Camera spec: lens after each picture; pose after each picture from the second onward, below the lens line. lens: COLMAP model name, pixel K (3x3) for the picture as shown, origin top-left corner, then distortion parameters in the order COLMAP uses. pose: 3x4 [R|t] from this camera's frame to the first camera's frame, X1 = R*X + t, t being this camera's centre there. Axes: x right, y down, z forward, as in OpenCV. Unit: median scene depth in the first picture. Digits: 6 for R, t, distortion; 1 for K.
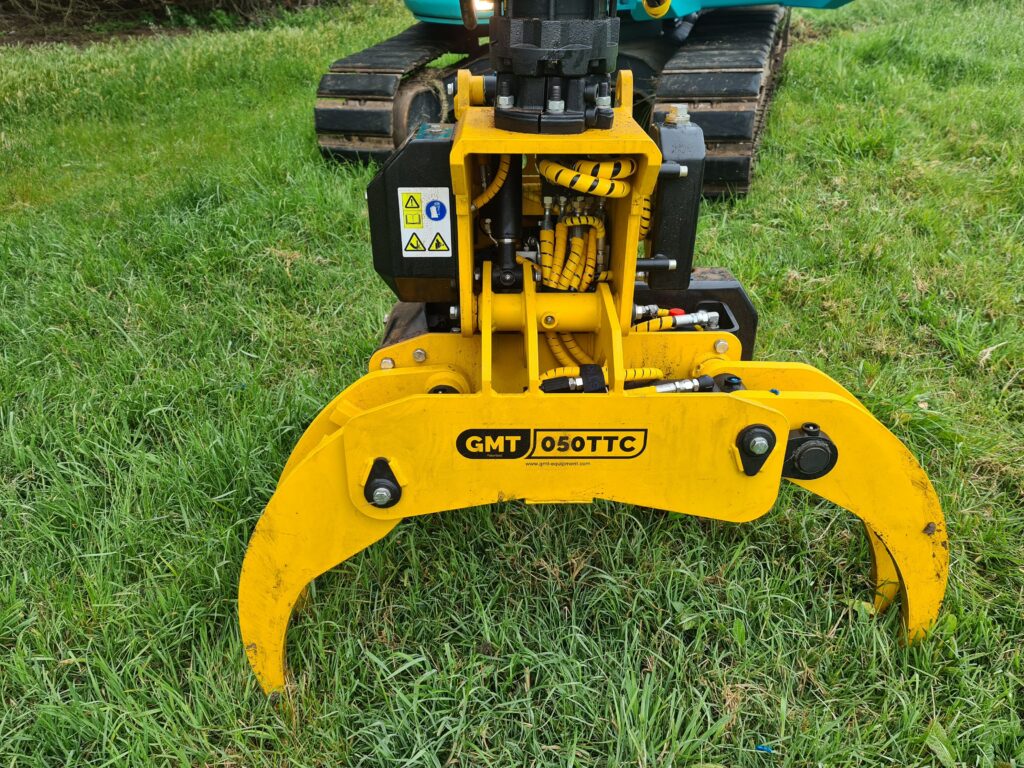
lens RADIAL K [[744.0, 0, 523.7], [0, 744.0, 384.5], [0, 0, 1]] dist [0.087317, -0.081230]
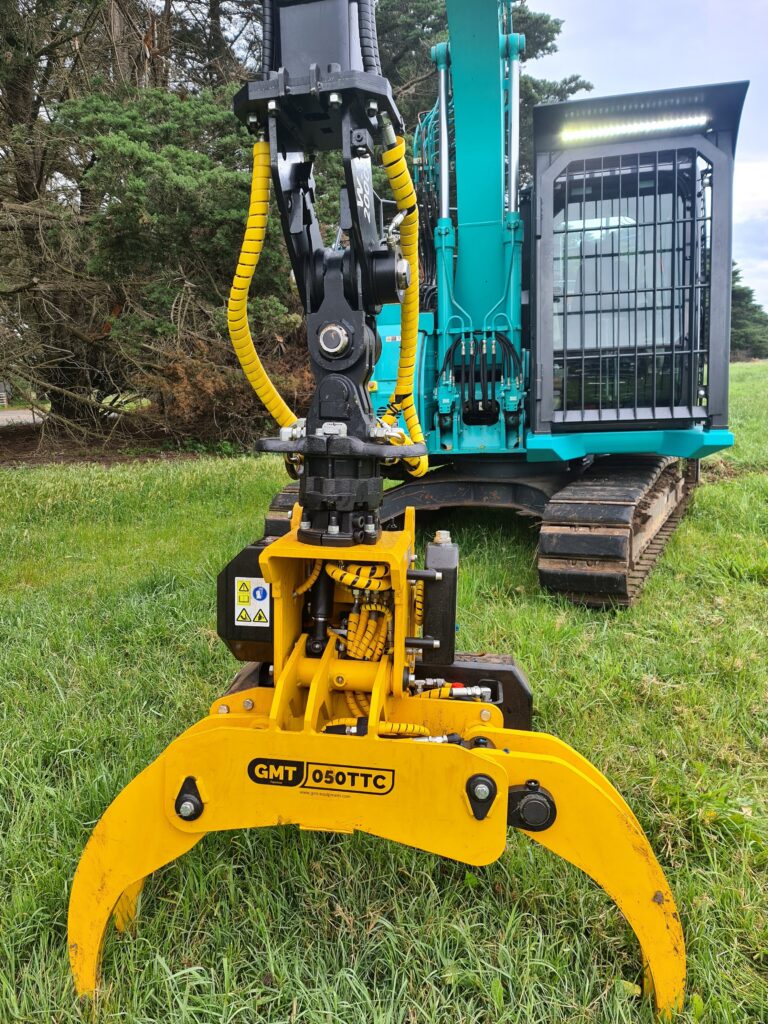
lens RADIAL K [[744.0, 0, 382.4], [0, 744.0, 517.8], [0, 0, 1]] dist [0.087317, -0.081230]
pose [[0.987810, 0.036388, -0.151354, 0.296981], [-0.086788, 0.935897, -0.341416, 0.088535], [0.129228, 0.350389, 0.927646, -0.307228]]
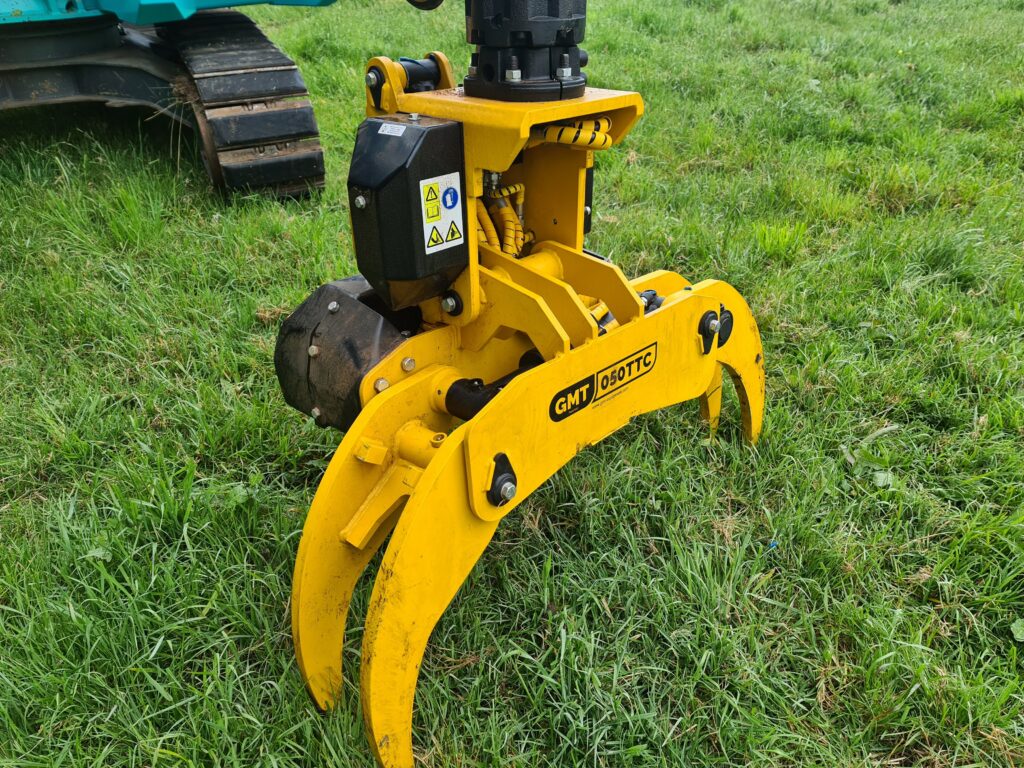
lens RADIAL K [[747.0, 0, 517.9], [0, 747.0, 395.6], [0, 0, 1]] dist [0.087814, -0.092926]
pose [[0.714516, -0.349389, 0.606130, -0.683407], [0.348141, 0.929053, 0.125136, -0.079300], [-0.606848, 0.121607, 0.785460, 0.194001]]
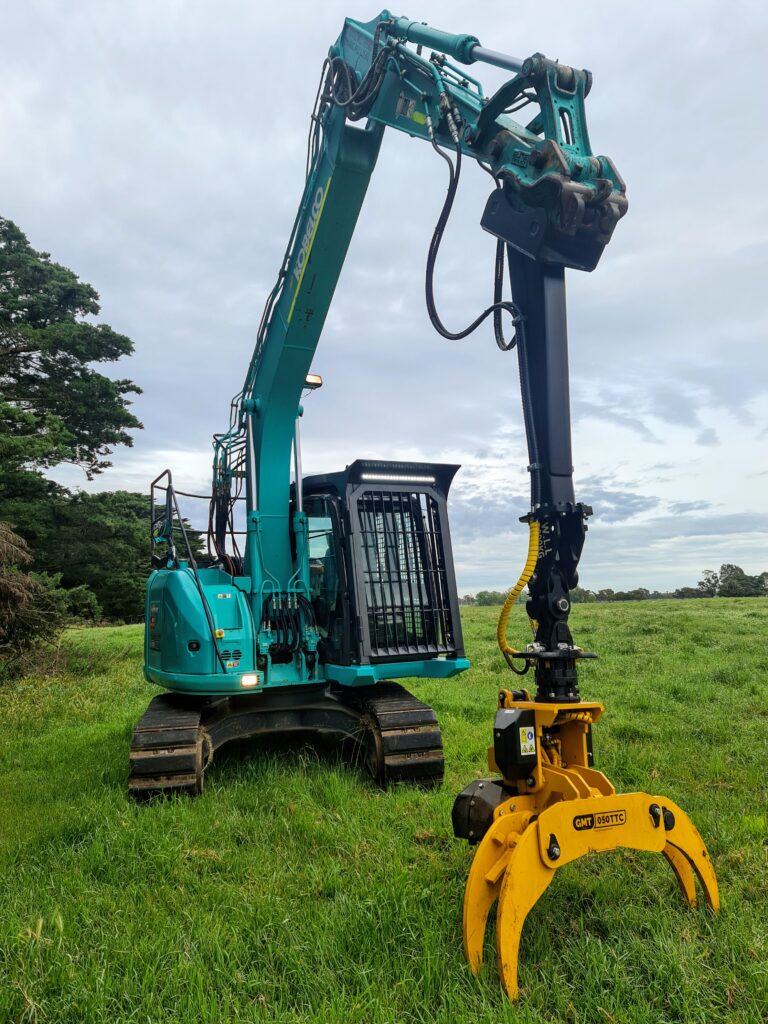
lens RADIAL K [[739.6, 0, 370.8], [0, 739.6, 513.2], [0, 0, 1]] dist [0.055023, -0.003148]
pose [[0.874571, 0.075913, 0.478919, -1.820548], [0.250325, 0.775199, -0.580004, 0.518057], [-0.415287, 0.627140, 0.658963, -0.955837]]
